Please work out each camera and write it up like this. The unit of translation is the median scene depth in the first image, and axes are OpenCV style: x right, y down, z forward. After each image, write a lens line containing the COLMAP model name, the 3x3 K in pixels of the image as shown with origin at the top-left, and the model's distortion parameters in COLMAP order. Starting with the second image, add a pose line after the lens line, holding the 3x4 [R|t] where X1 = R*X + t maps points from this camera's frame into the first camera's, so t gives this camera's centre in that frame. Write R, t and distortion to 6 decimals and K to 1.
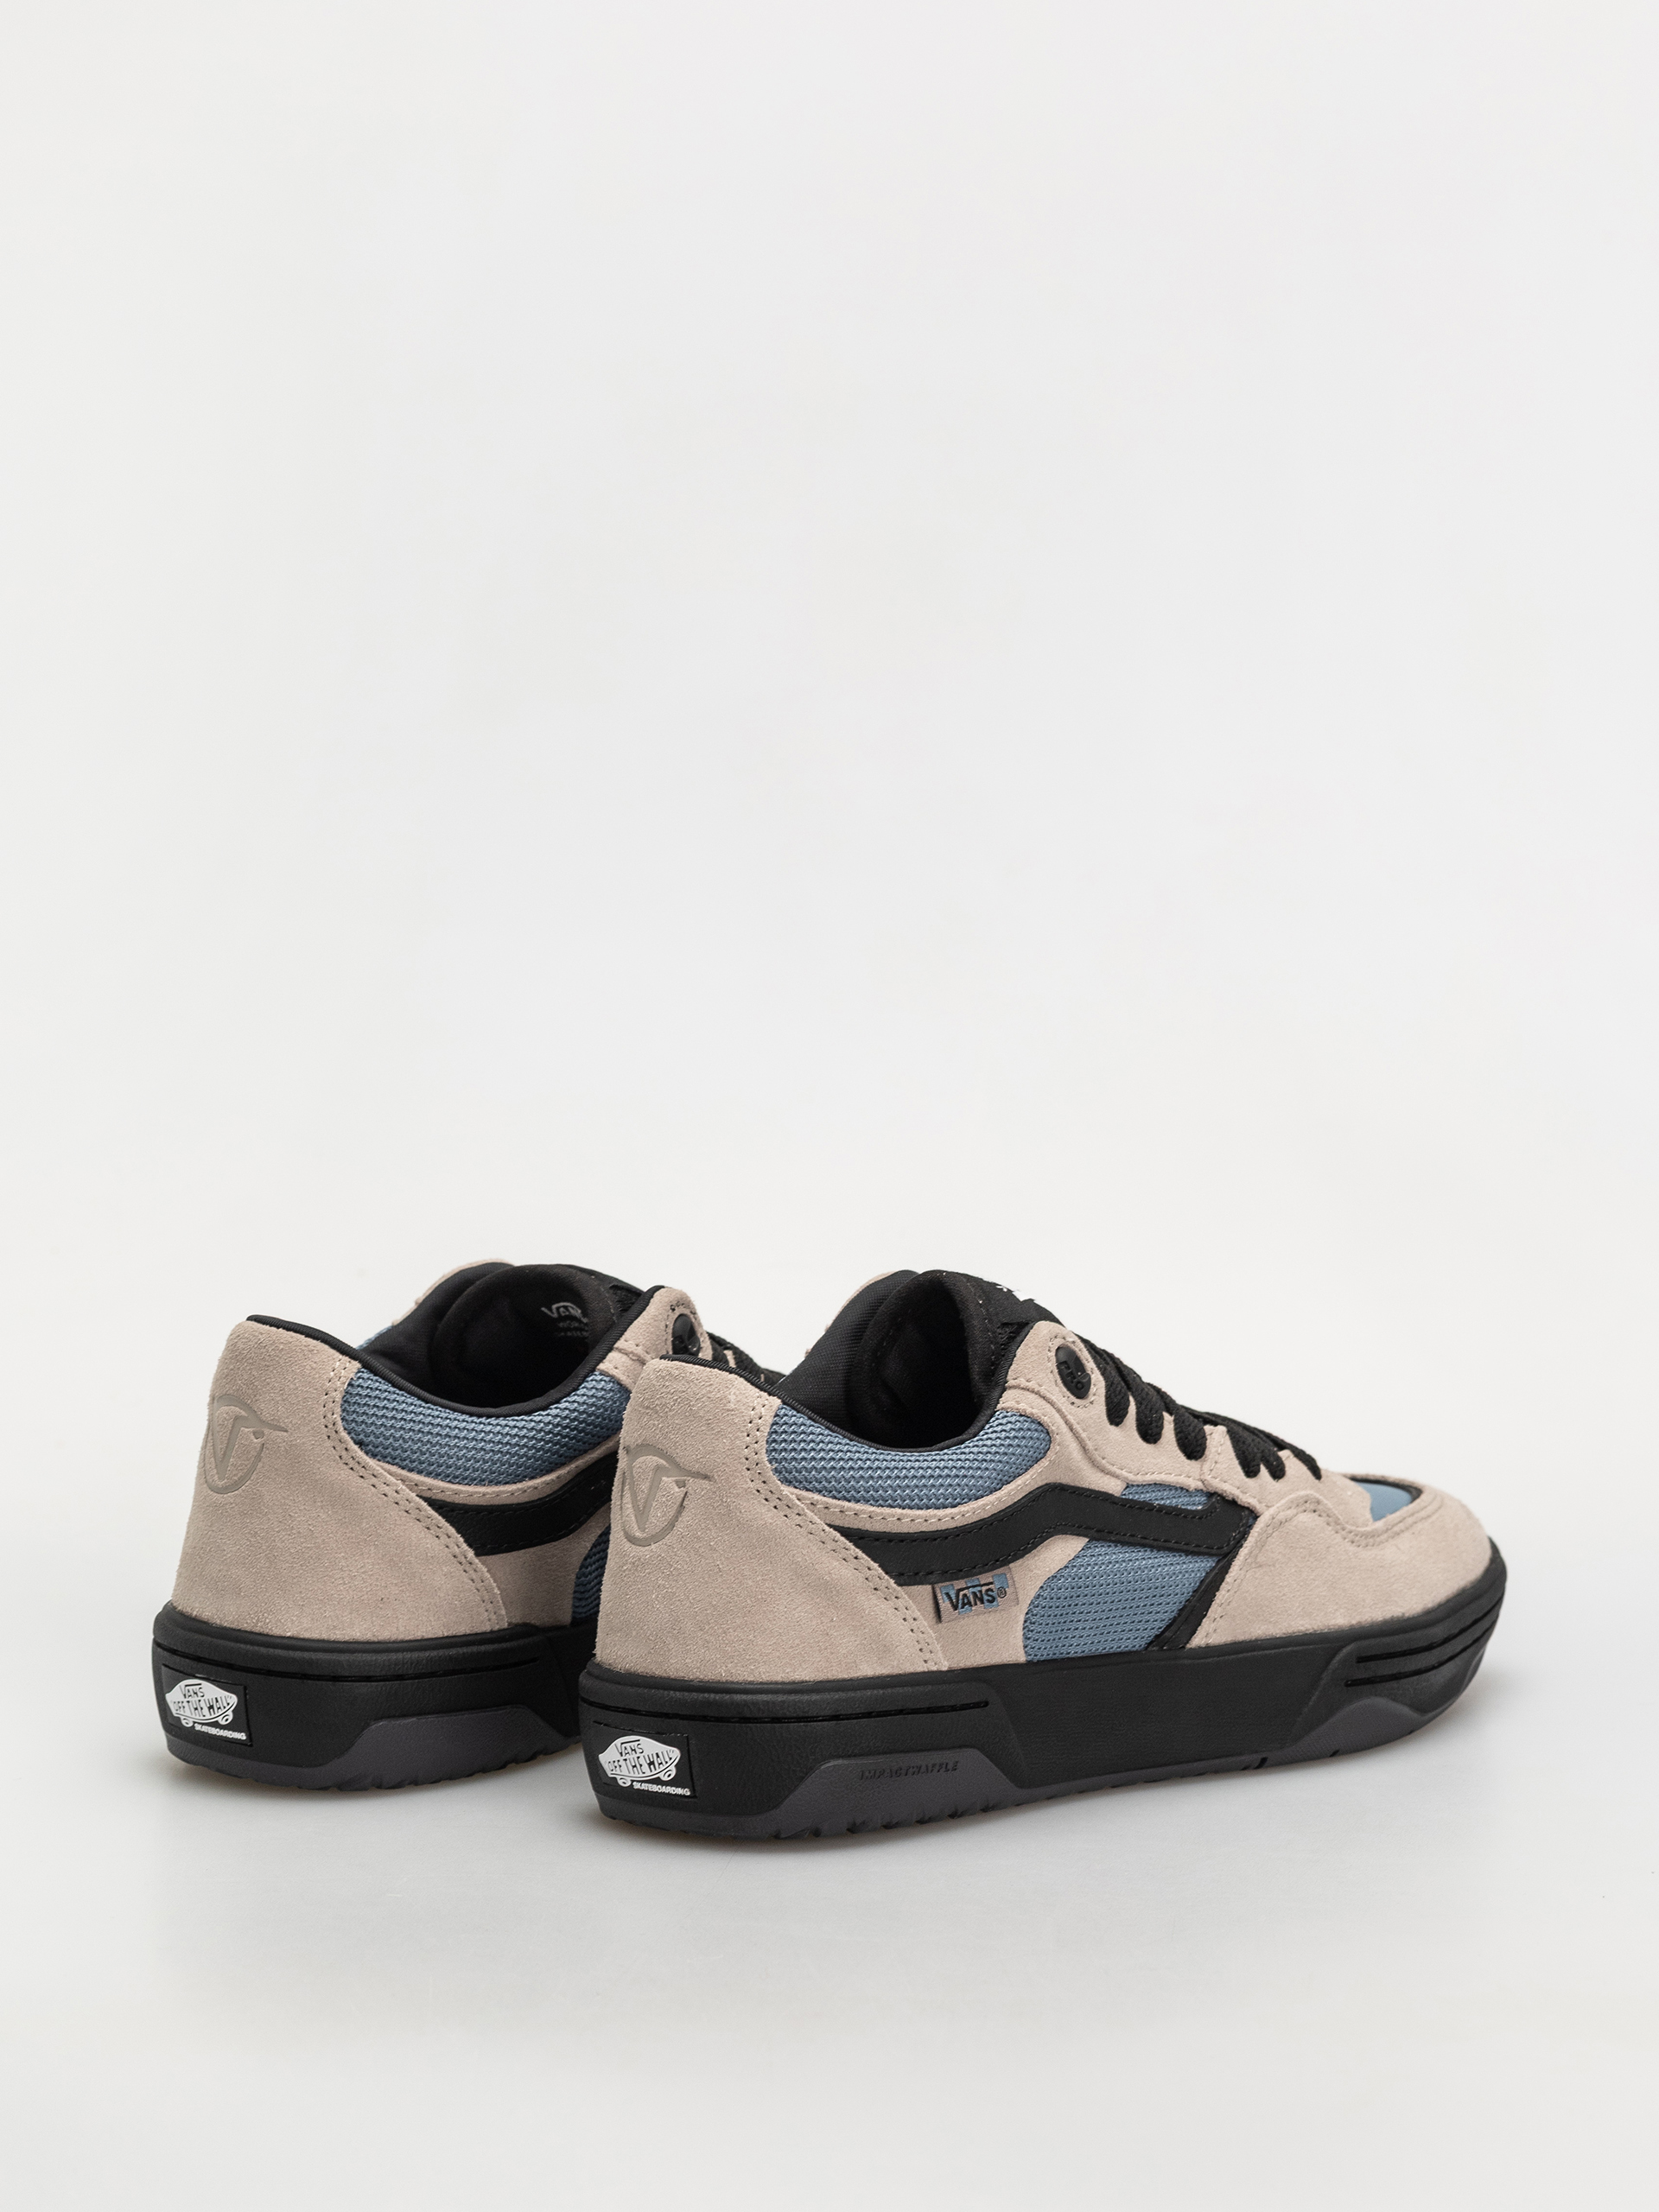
lens RADIAL K [[6988.5, 0, 830.1], [0, 6988.5, 1106.8], [0, 0, 1]] dist [0.002393, 0.000000]
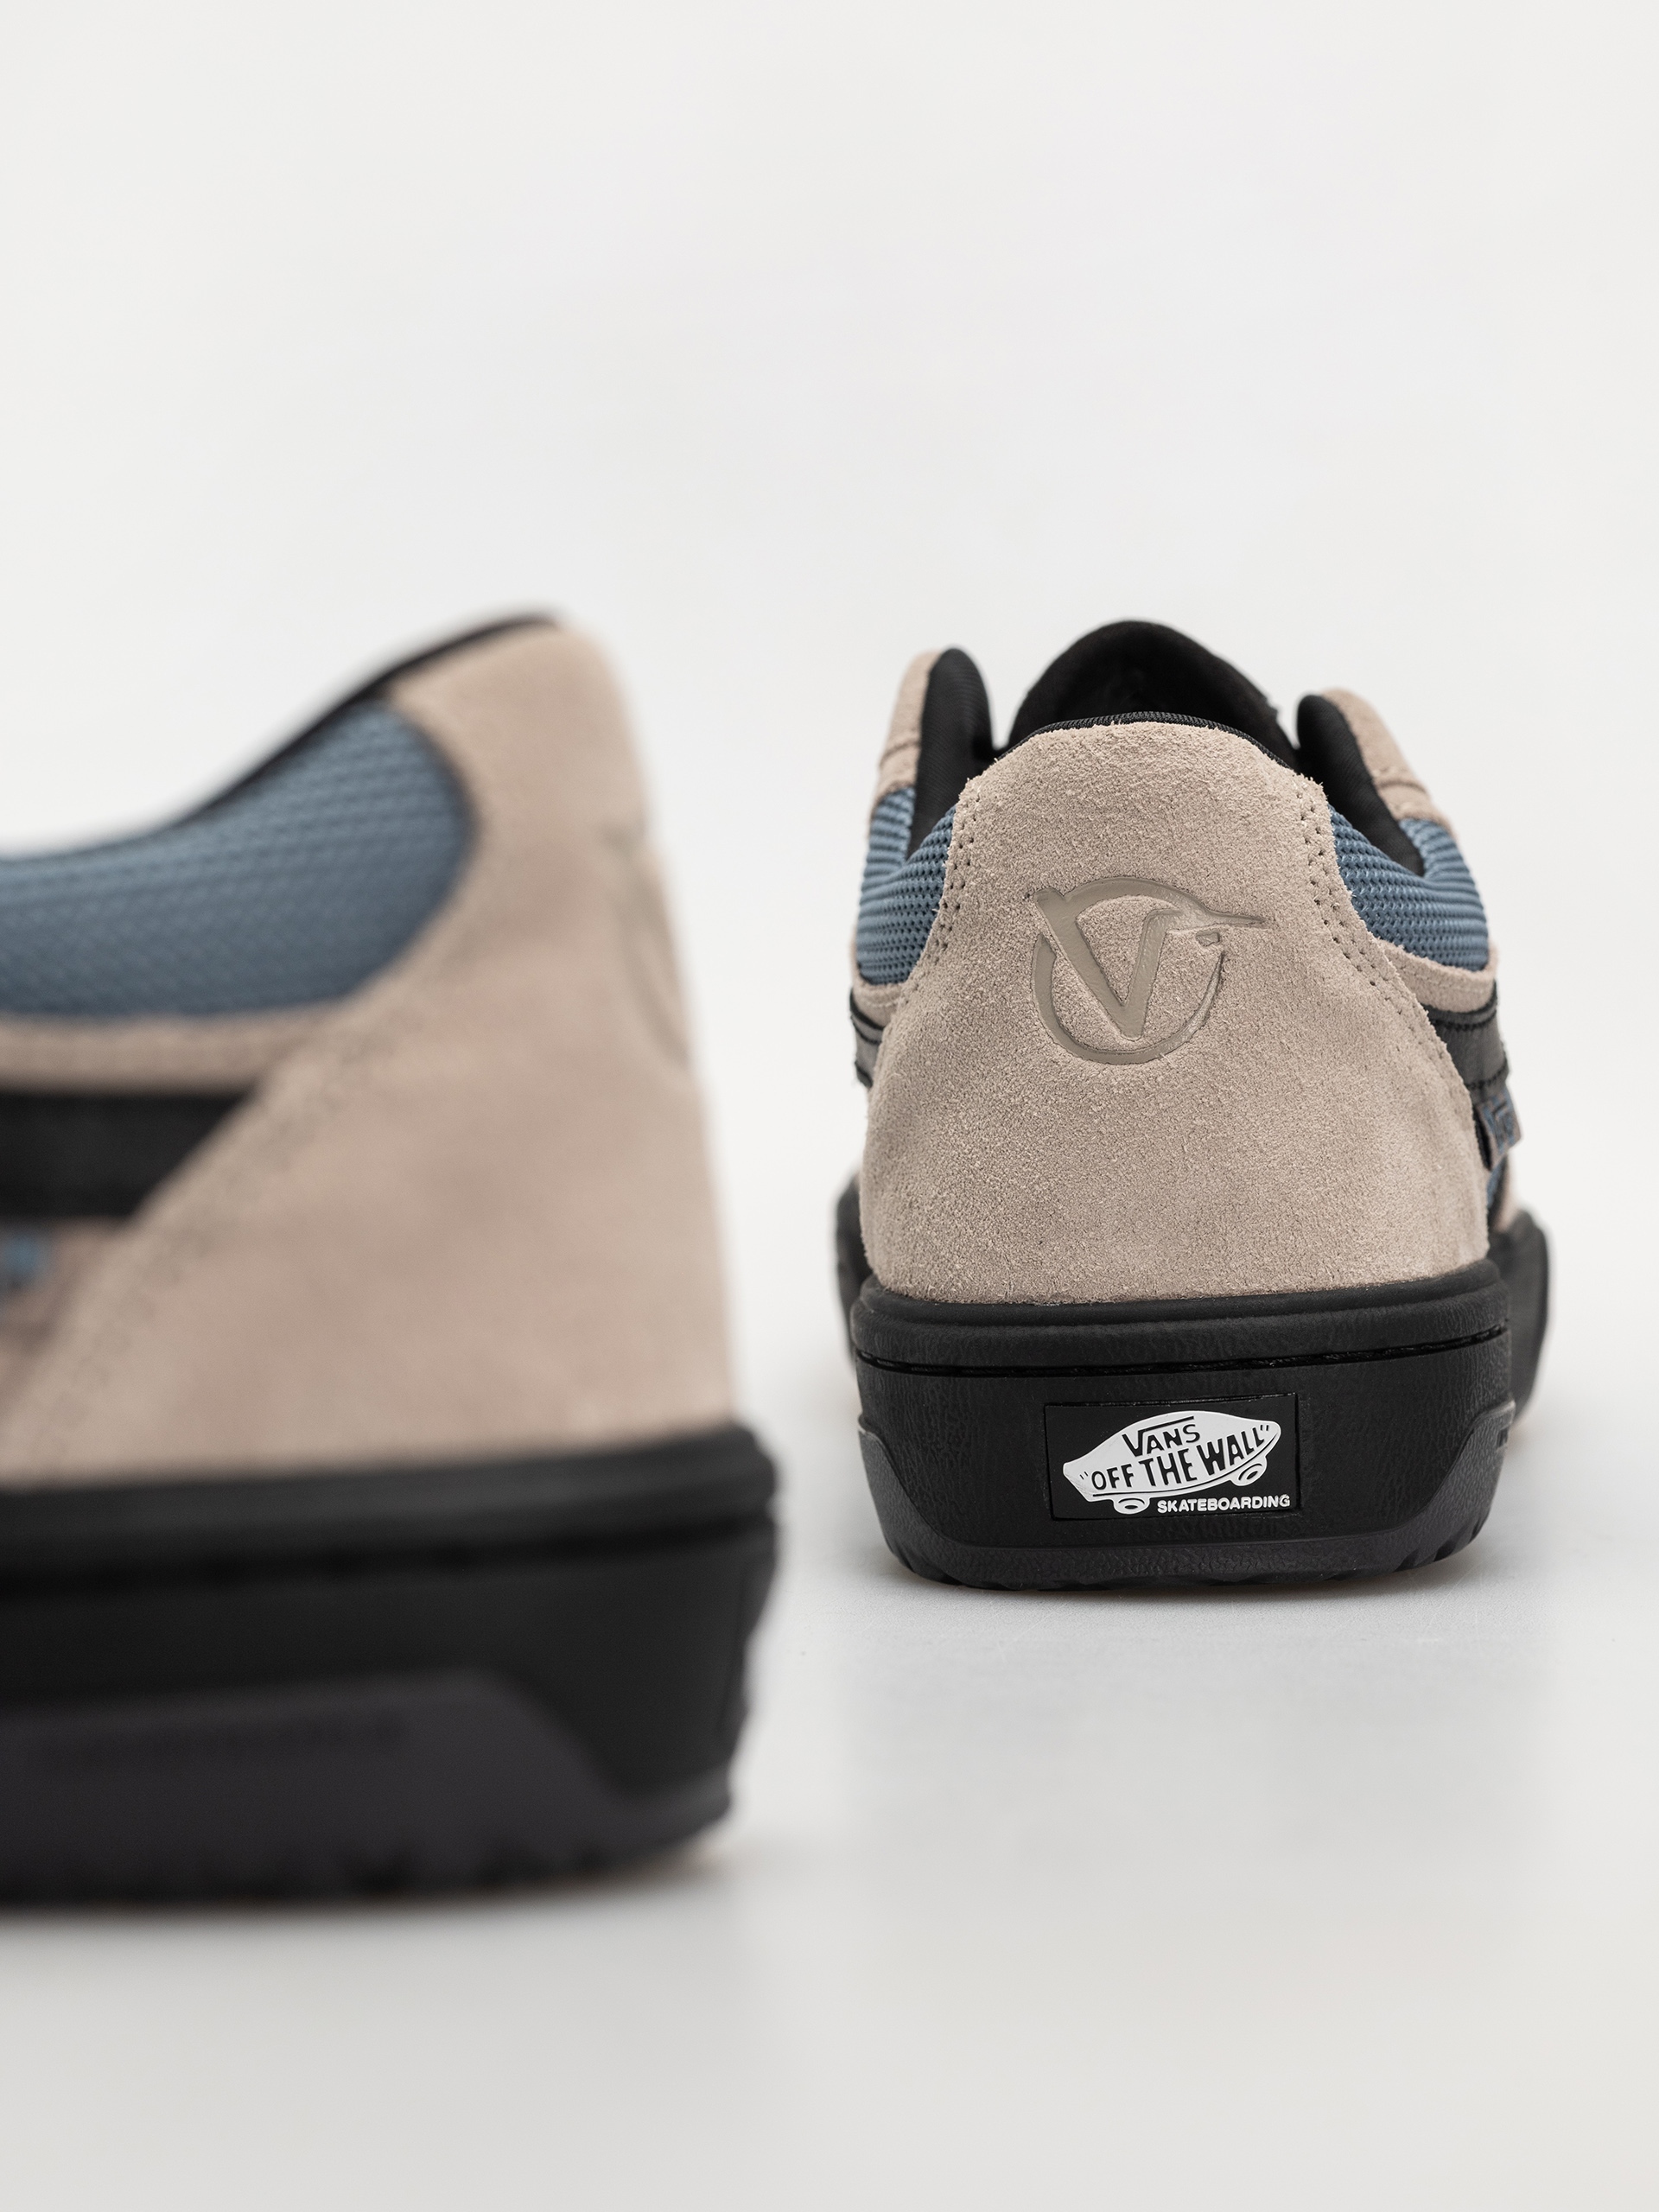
lens RADIAL K [[6988.5, 0, 828.4], [0, 6988.5, 1104.0], [0, 0, 1]] dist [0.002393, 0.000000]
pose [[0.769855, -0.069698, 0.634402, -0.388236], [0.087010, 0.996200, 0.003859, 0.062000], [-0.632260, 0.052228, 0.772994, 0.600075]]
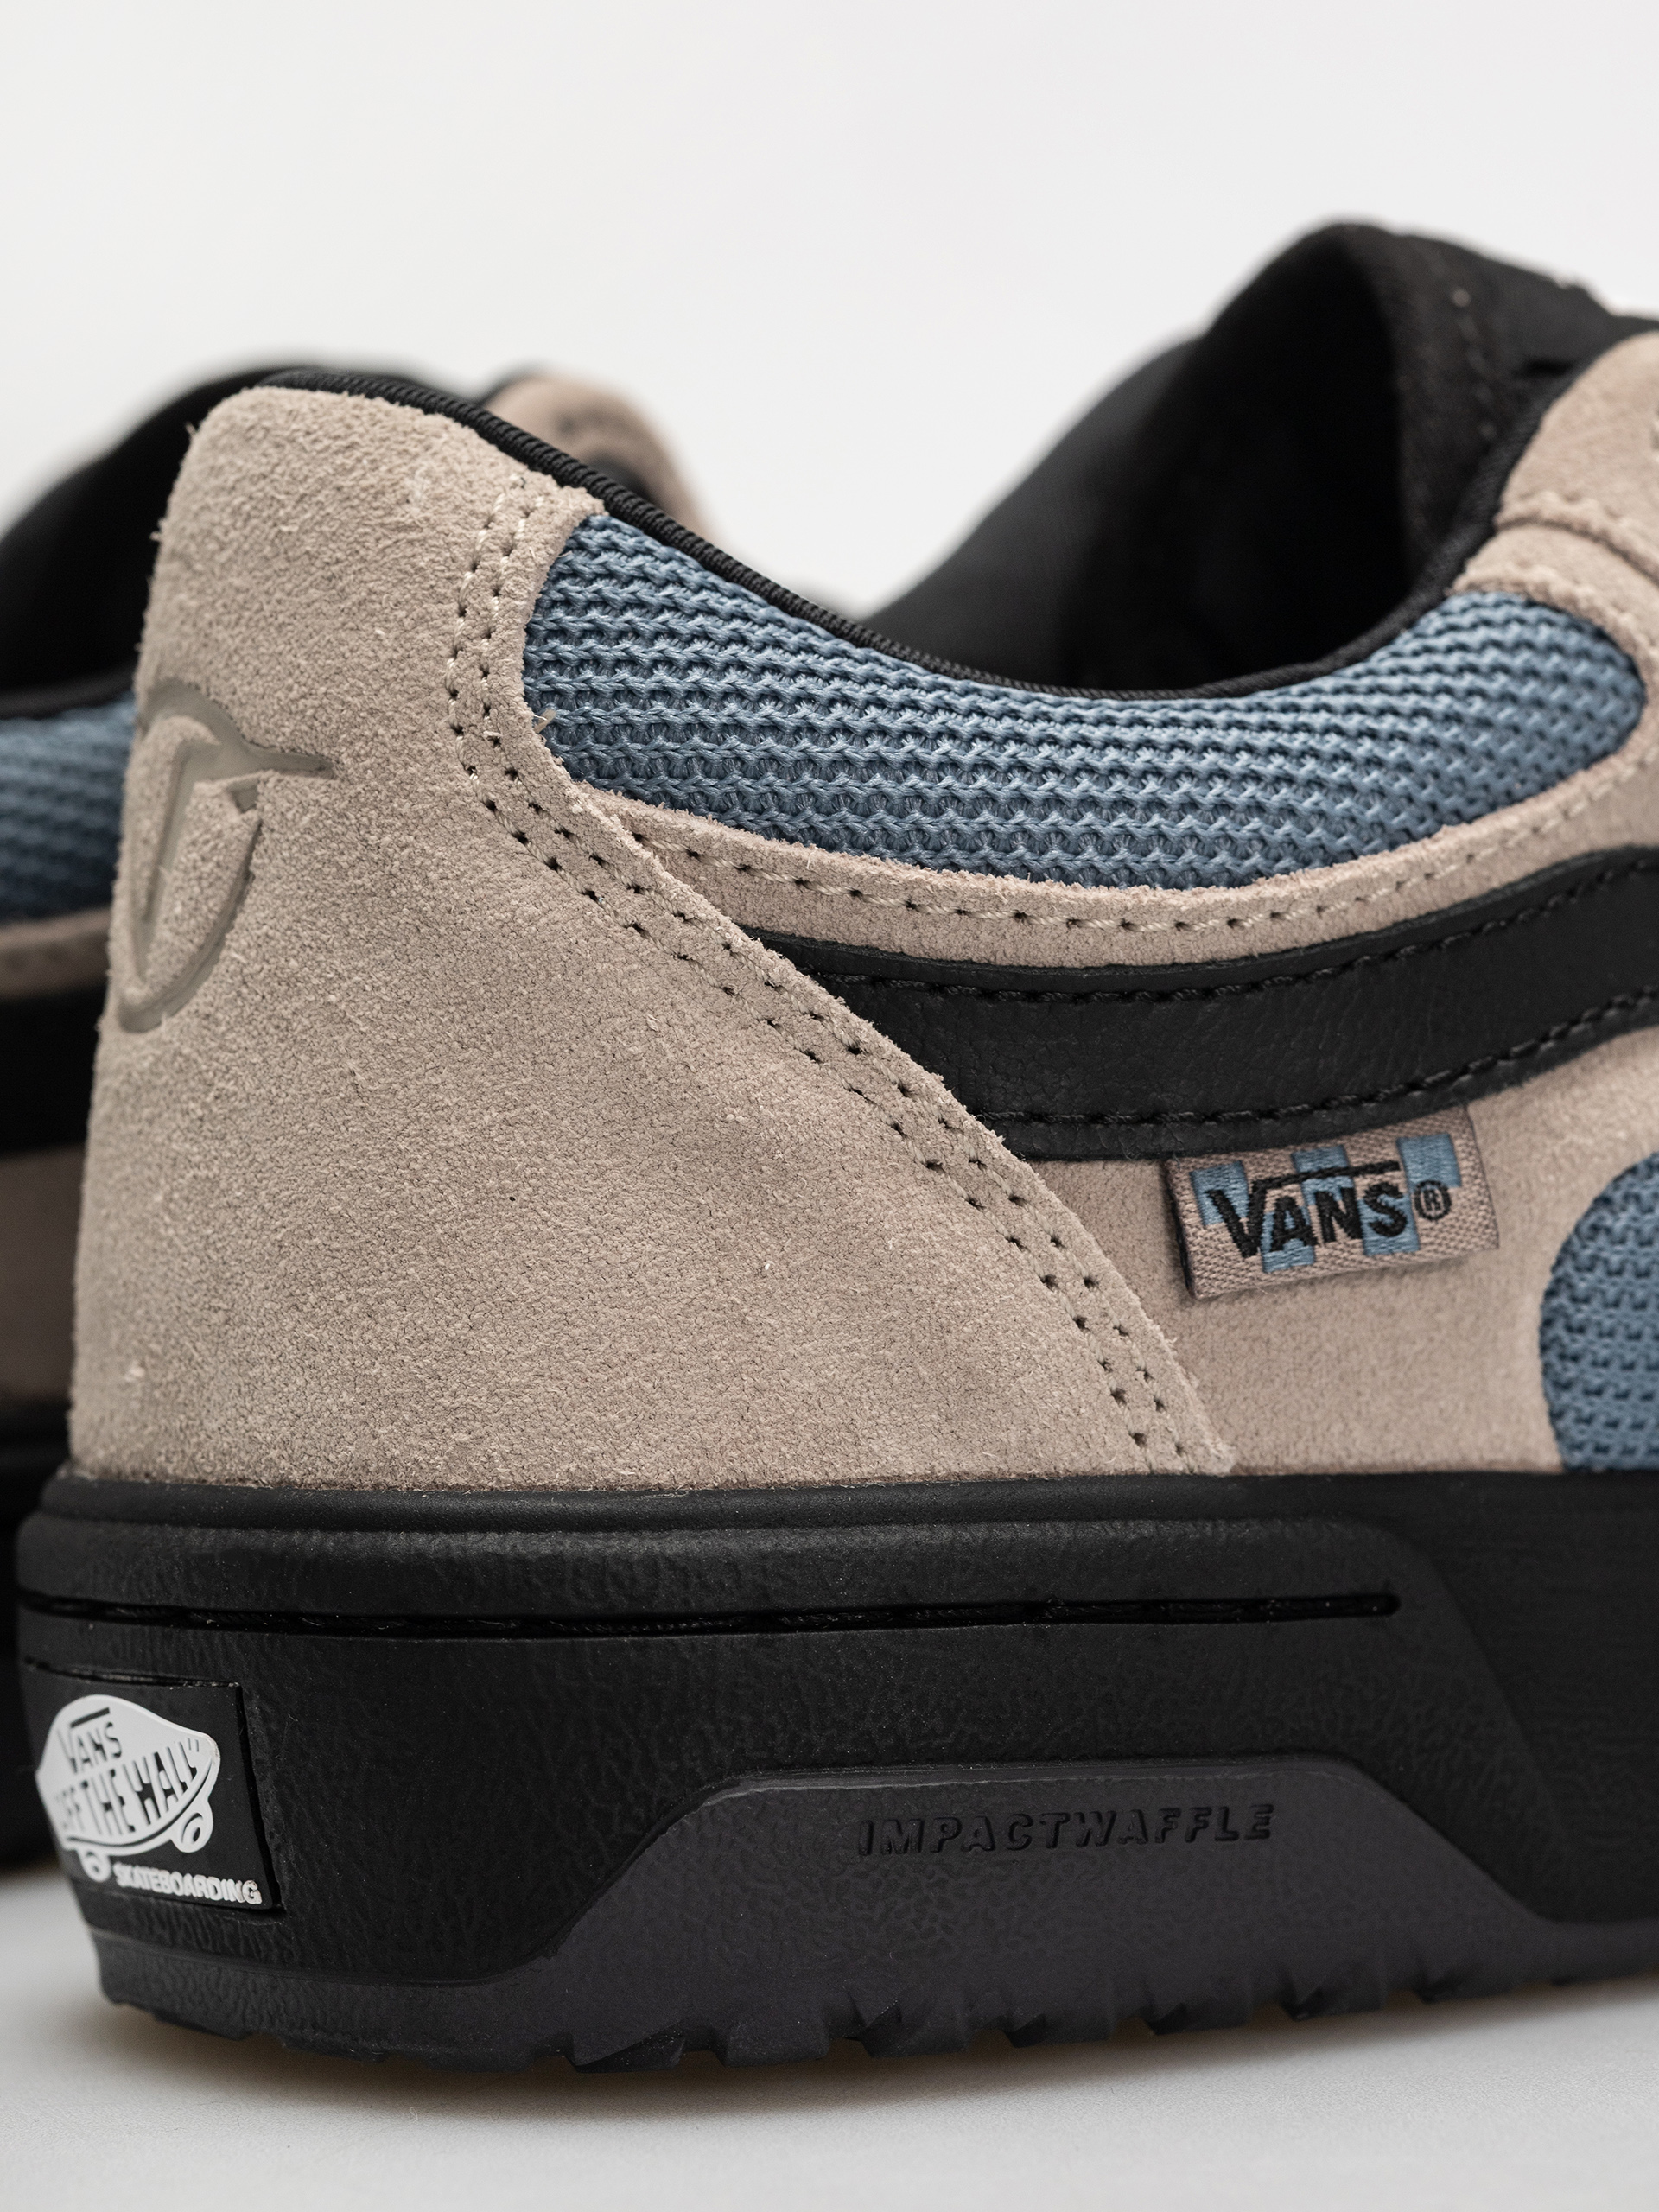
lens RADIAL K [[6988.5, 0, 833.1], [0, 6988.5, 1111.0], [0, 0, 1]] dist [0.002393, 0.000000]
pose [[0.970656, -0.019083, -0.239716, 0.069037], [0.004658, 0.998151, -0.060598, 0.083677], [0.240429, 0.057703, 0.968950, 0.732235]]
